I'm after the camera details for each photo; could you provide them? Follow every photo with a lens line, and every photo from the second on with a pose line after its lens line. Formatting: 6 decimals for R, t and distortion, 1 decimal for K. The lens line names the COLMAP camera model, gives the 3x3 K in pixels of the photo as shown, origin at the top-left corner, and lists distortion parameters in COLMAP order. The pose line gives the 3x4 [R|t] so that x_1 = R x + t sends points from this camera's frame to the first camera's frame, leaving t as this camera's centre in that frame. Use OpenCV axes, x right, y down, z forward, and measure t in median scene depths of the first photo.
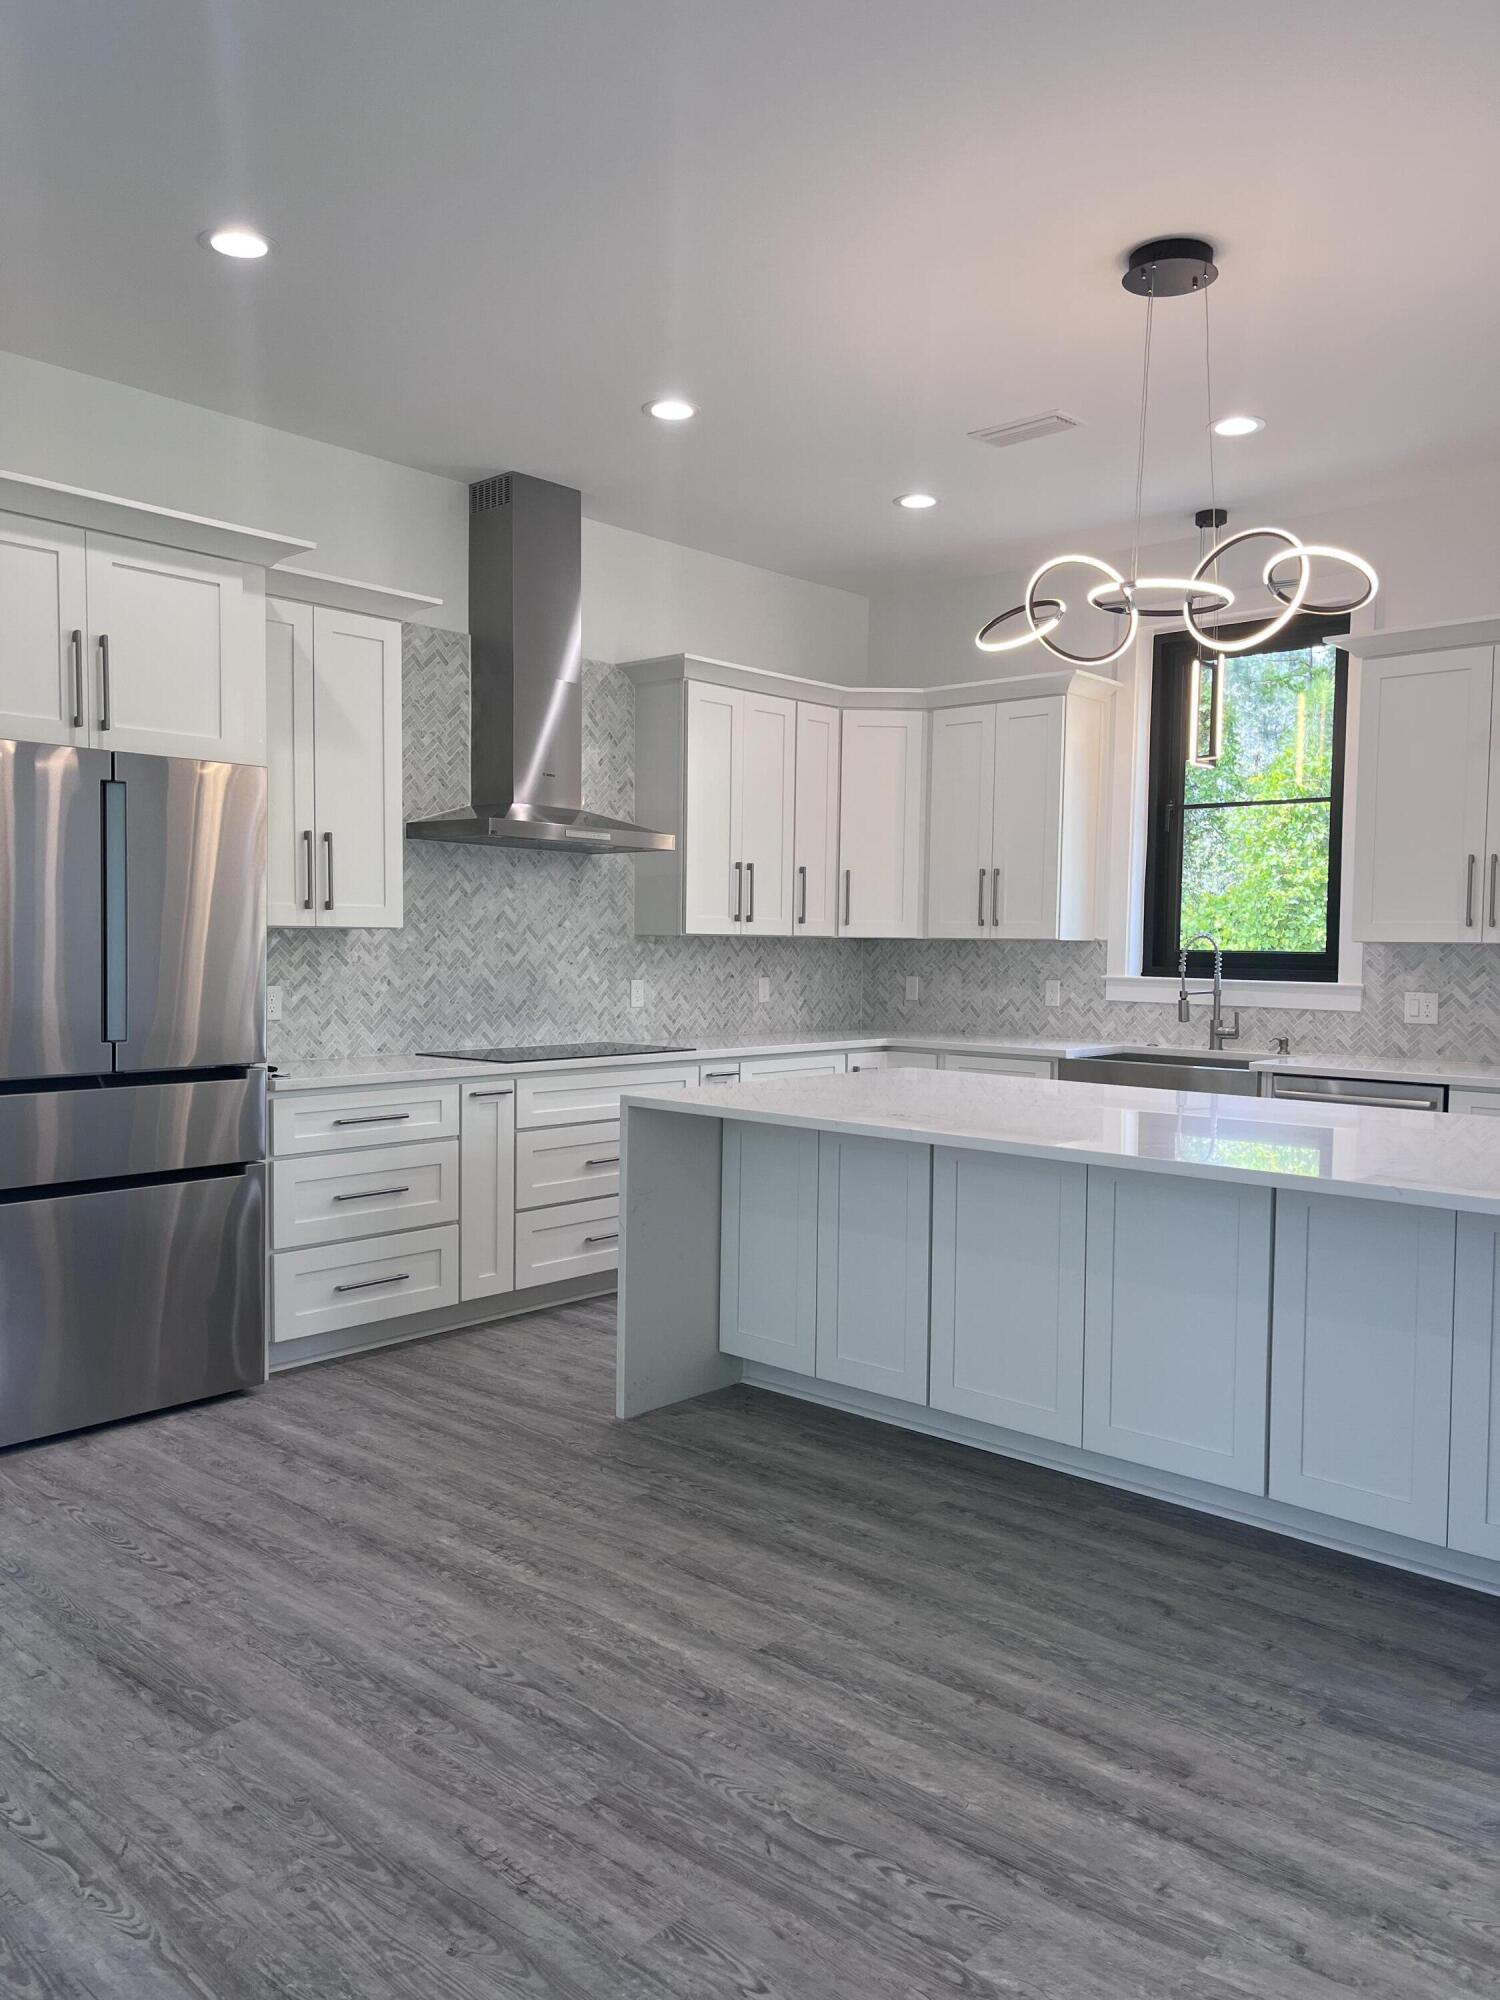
lens RADIAL K [[1502.6, 0, 750.0], [0, 1502.6, 1000.0], [0, 0, 1]] dist [0.065866, -0.077616]
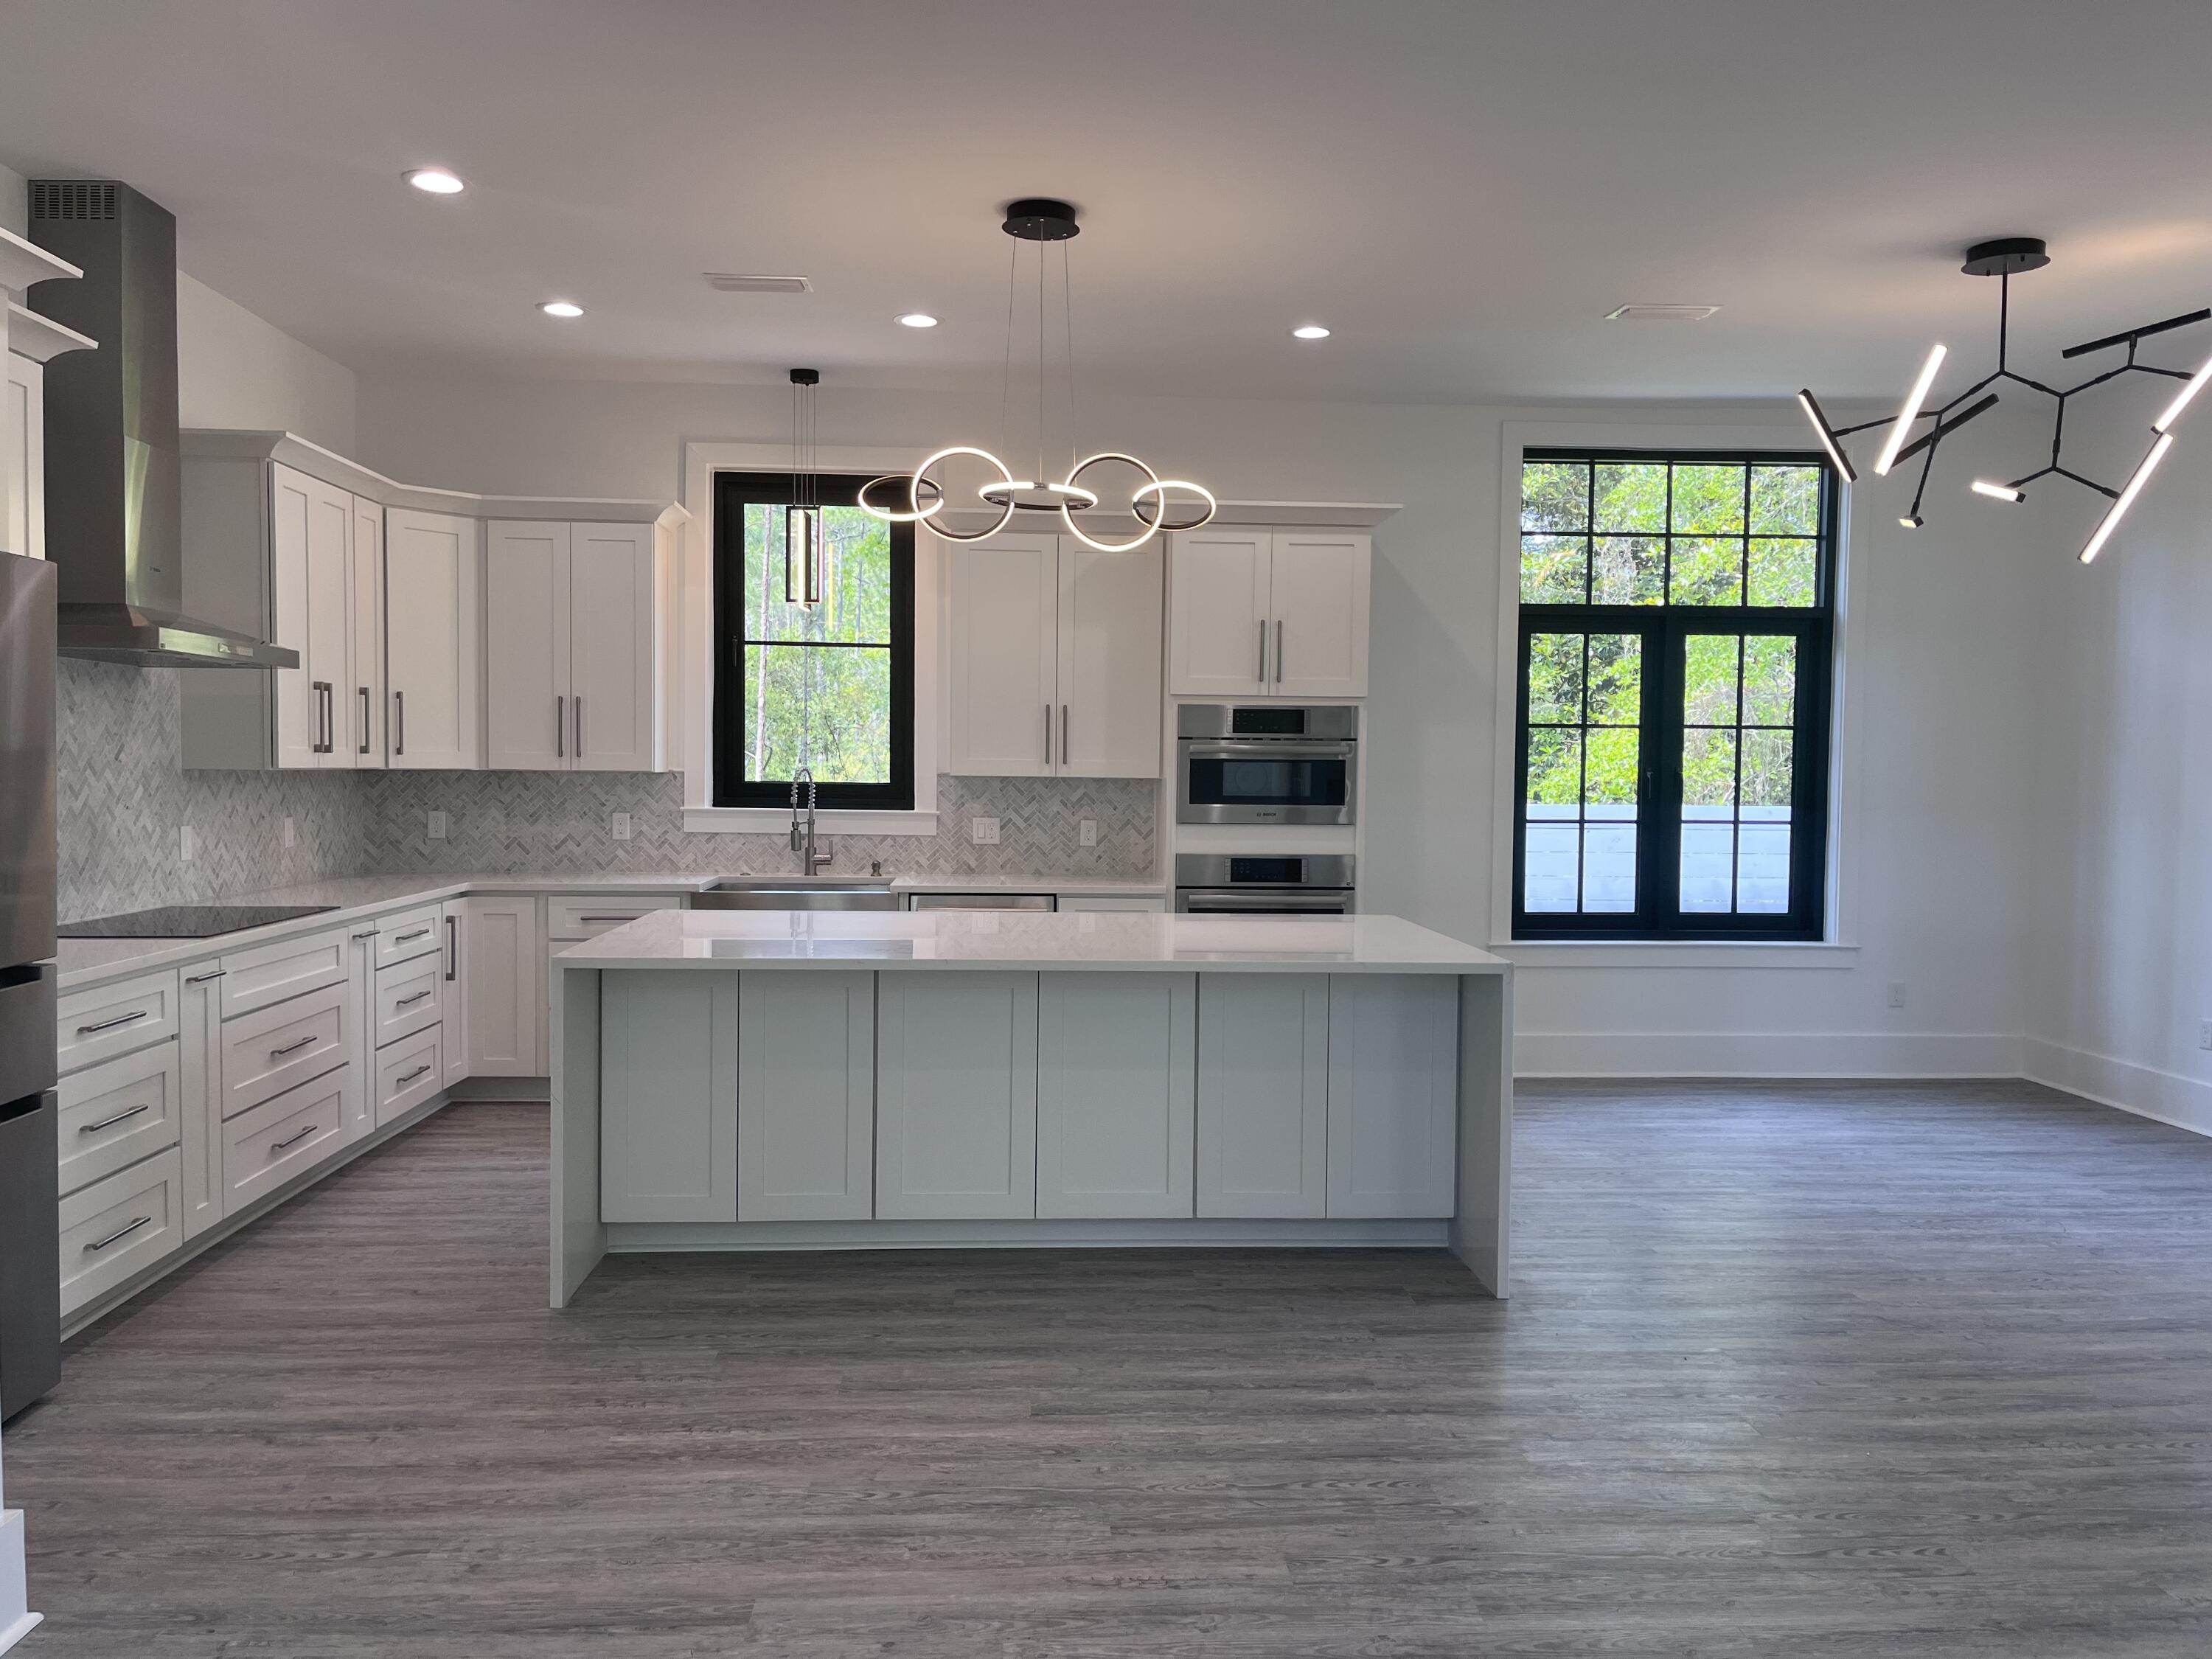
lens RADIAL K [[1660.1, 0, 1106.0], [0, 1660.1, 829.5], [0, 0, 1]] dist [0.066926, -0.078005]
pose [[0.700087, -0.031388, 0.713367, -0.550144], [0.024234, 0.999502, 0.020195, -0.026266], [-0.713646, 0.003150, 0.700499, 0.043568]]
